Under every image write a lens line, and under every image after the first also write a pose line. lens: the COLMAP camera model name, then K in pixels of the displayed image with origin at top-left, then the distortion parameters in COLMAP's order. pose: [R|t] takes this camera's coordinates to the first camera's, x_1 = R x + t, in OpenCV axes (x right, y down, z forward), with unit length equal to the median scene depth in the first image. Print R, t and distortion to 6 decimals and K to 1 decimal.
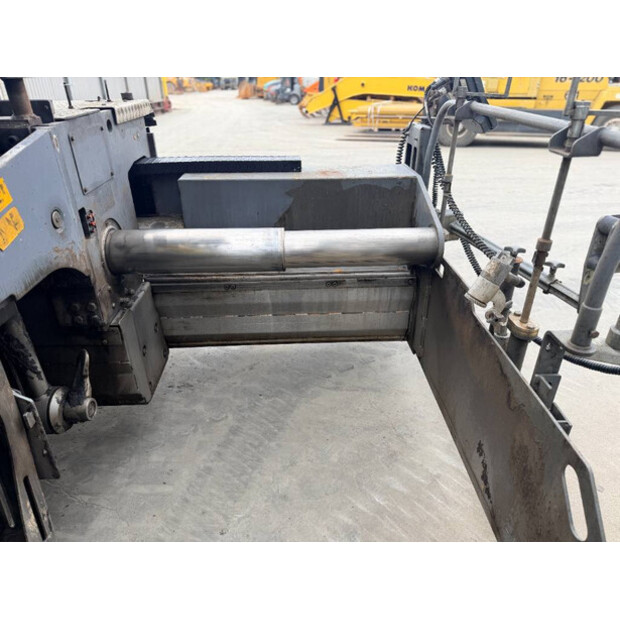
lens RADIAL K [[434.6, 0, 307.7], [0, 434.6, 311.7], [0, 0, 1]] dist [0.039438, -0.059942]
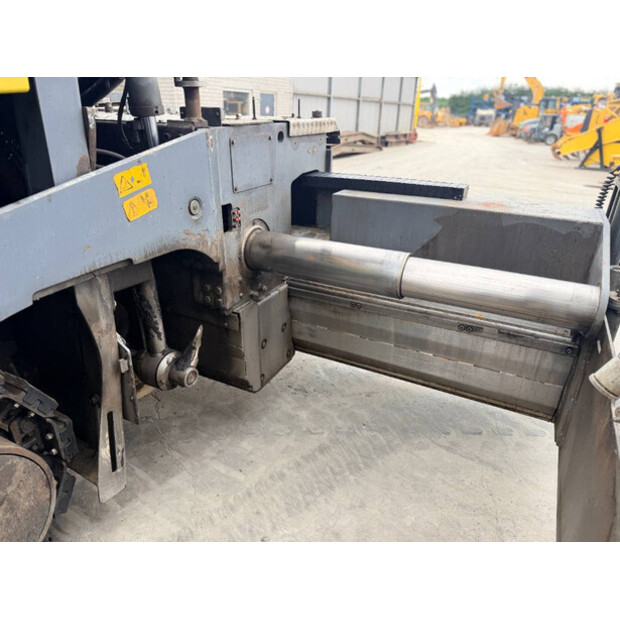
lens RADIAL K [[434.6, 0, 304.0], [0, 434.6, 312.2], [0, 0, 1]] dist [0.039438, -0.059942]
pose [[0.867902, 0.233177, -0.438605, 0.159118], [-0.260452, 0.965484, -0.002094, -0.010063], [0.422978, 0.116053, 0.898677, 0.074210]]
